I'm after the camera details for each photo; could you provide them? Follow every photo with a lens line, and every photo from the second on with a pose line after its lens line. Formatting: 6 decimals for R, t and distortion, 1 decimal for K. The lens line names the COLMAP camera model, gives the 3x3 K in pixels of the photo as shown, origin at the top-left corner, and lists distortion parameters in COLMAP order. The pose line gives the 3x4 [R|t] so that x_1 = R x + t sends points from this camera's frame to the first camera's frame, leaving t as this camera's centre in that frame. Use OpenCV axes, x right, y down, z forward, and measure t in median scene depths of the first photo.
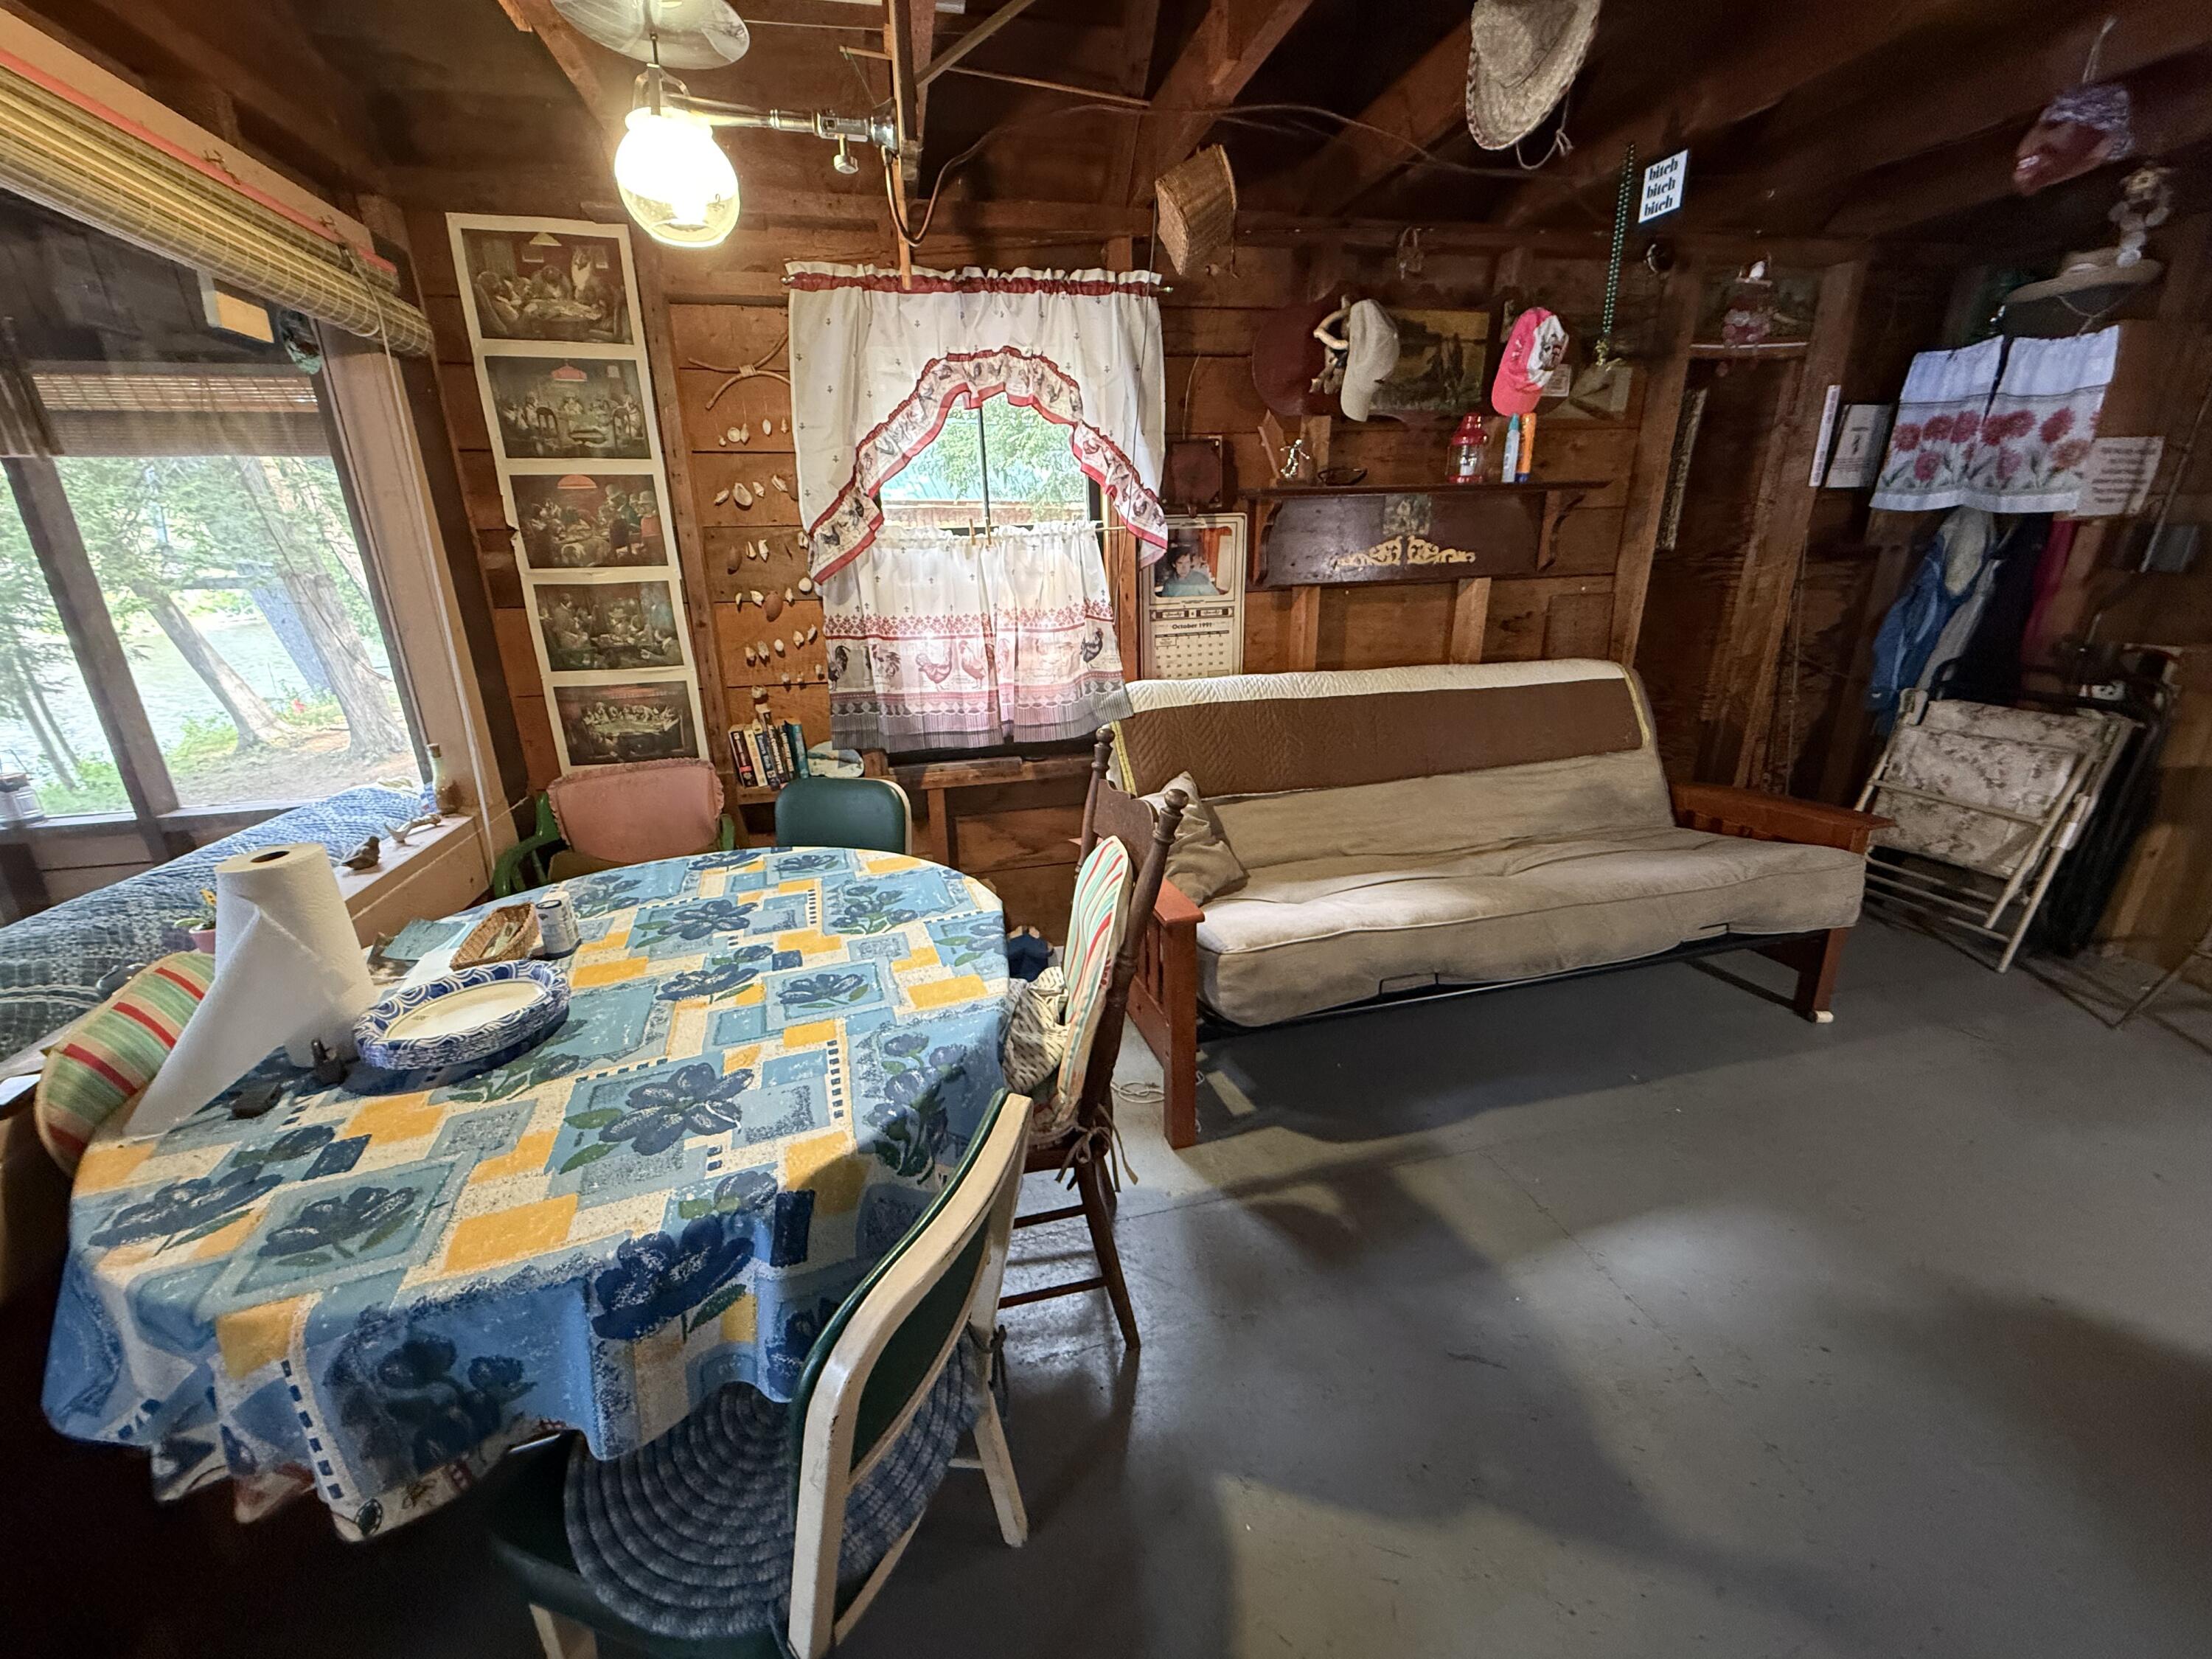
lens RADIAL K [[884.3, 0, 1106.0], [0, 884.3, 829.5], [0, 0, 1]] dist [0.000113, -0.000004]
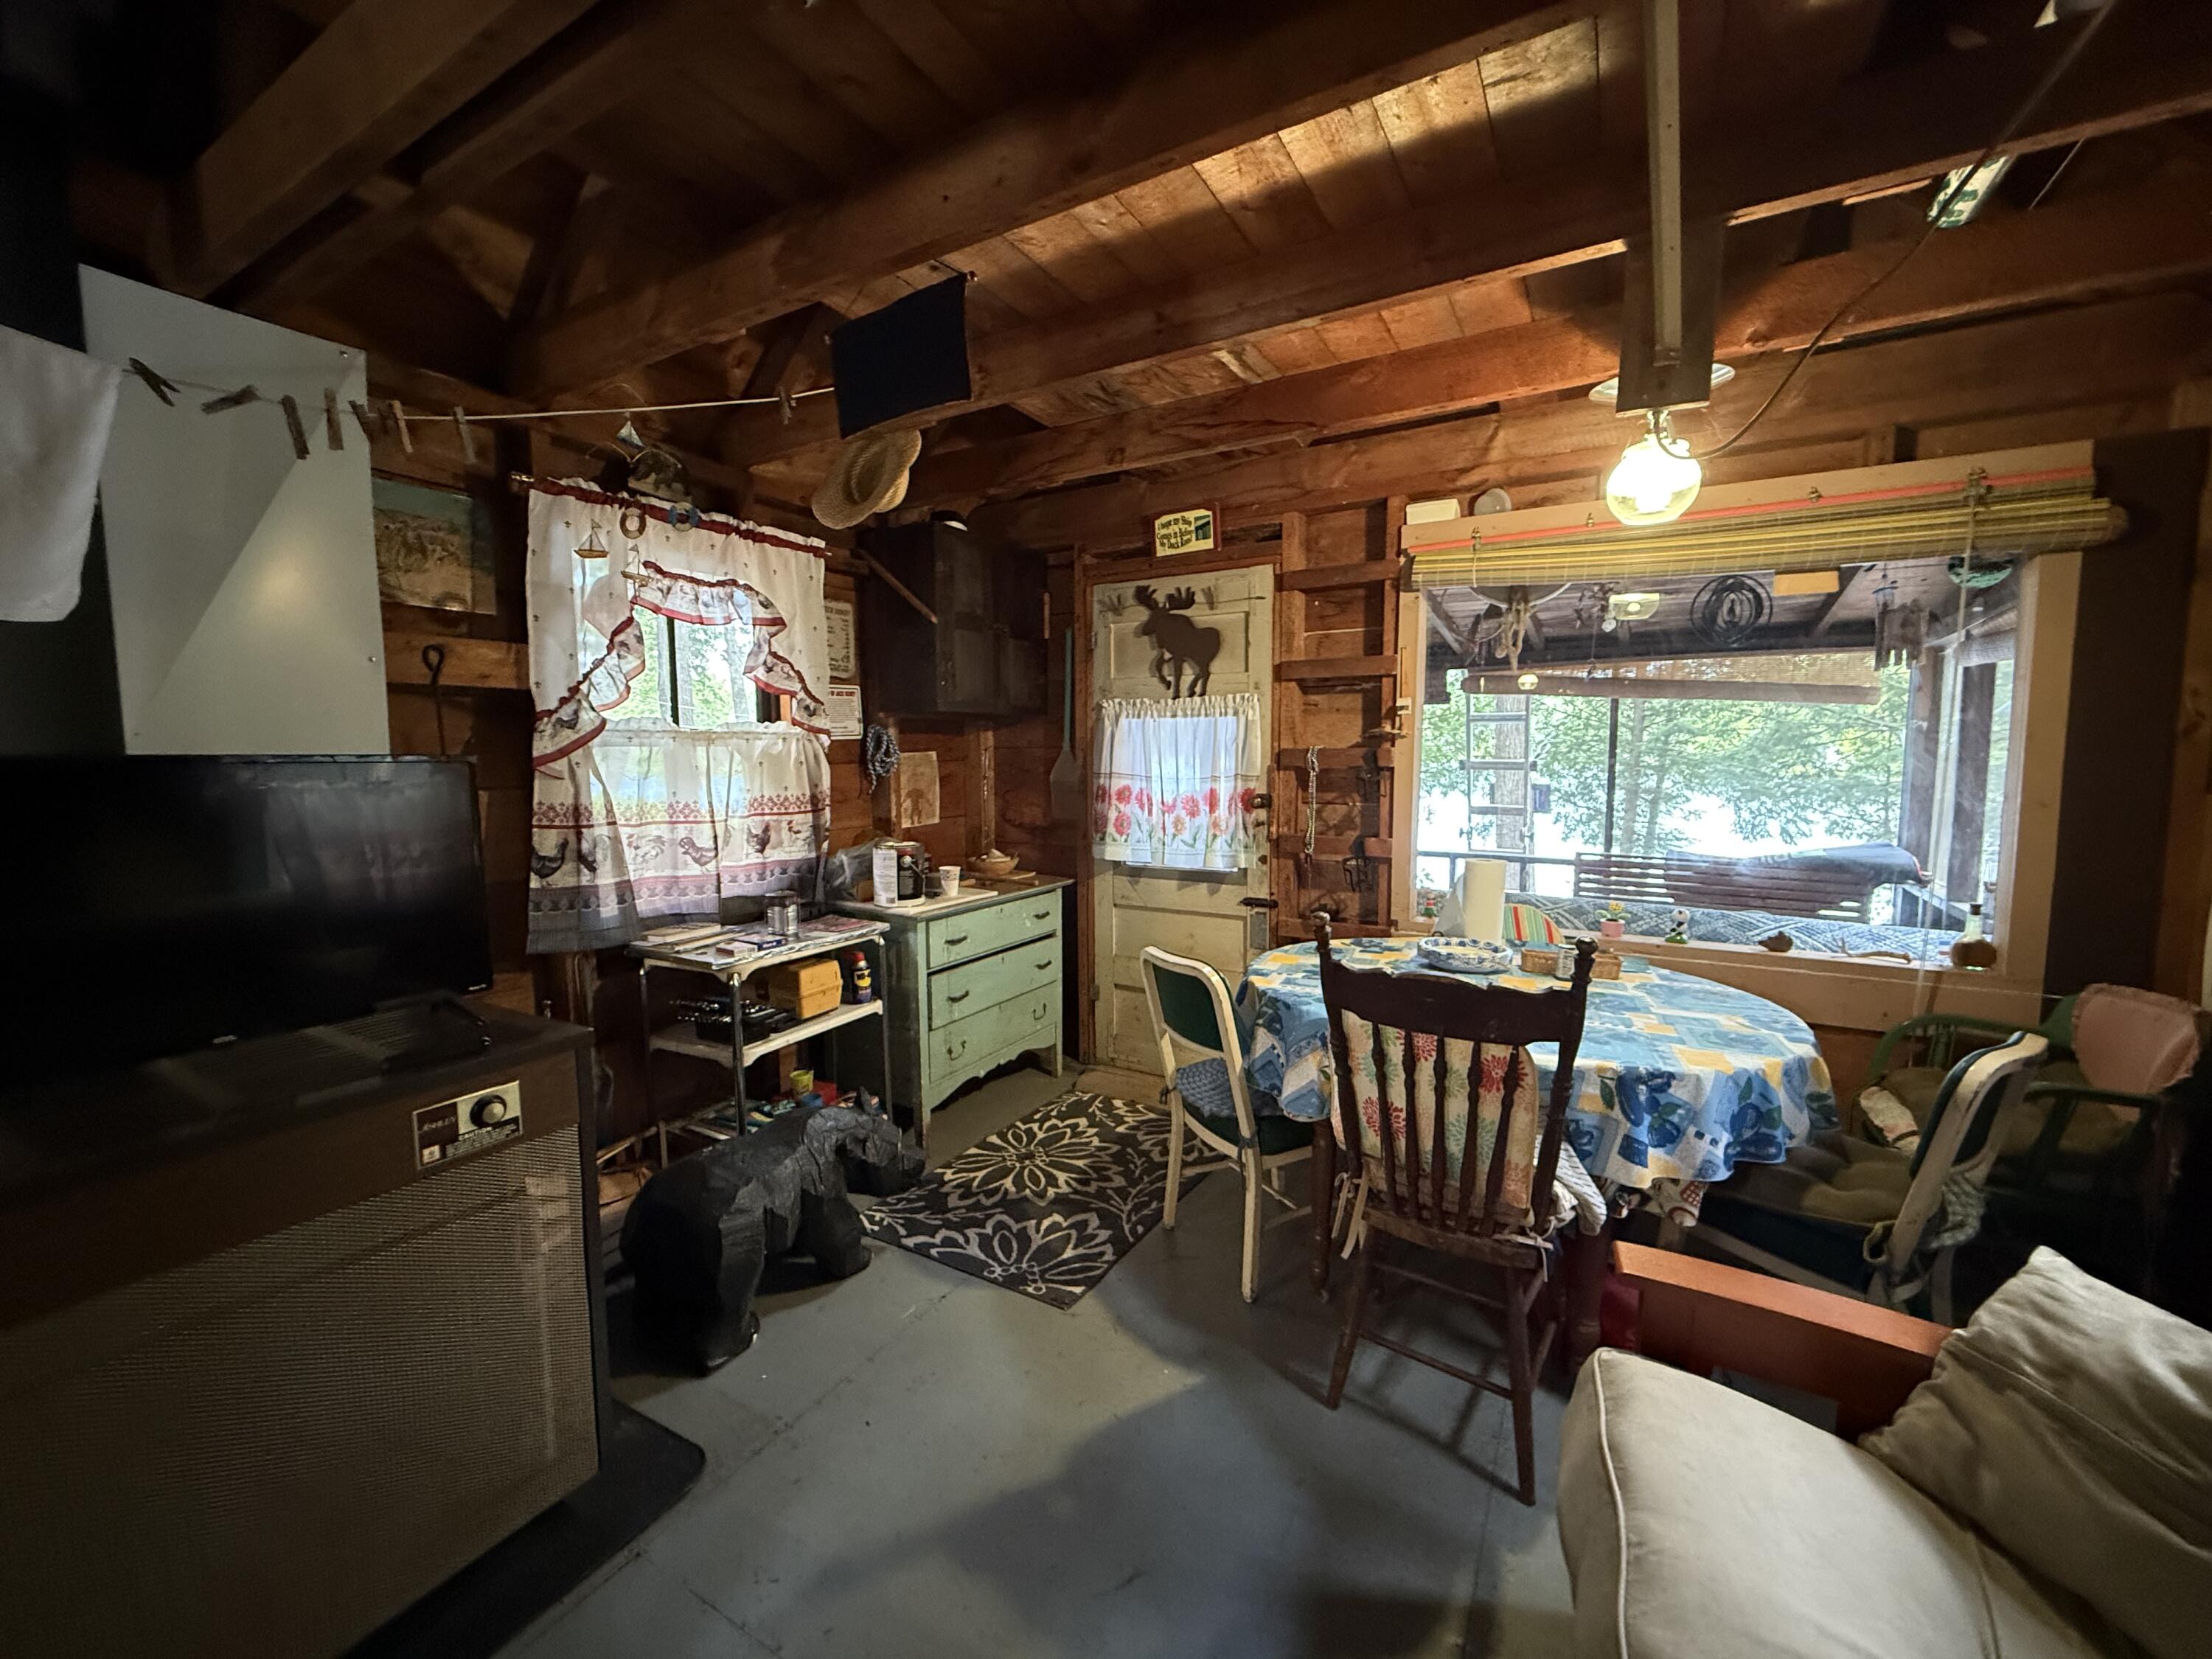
lens RADIAL K [[884.3, 0, 1106.0], [0, 884.3, 829.5], [0, 0, 1]] dist [0.000113, -0.000004]
pose [[-0.699167, 0.089902, -0.709284, 0.907300], [-0.197418, 0.929217, 0.312380, -0.380367], [0.687162, 0.358431, -0.631930, 1.151108]]
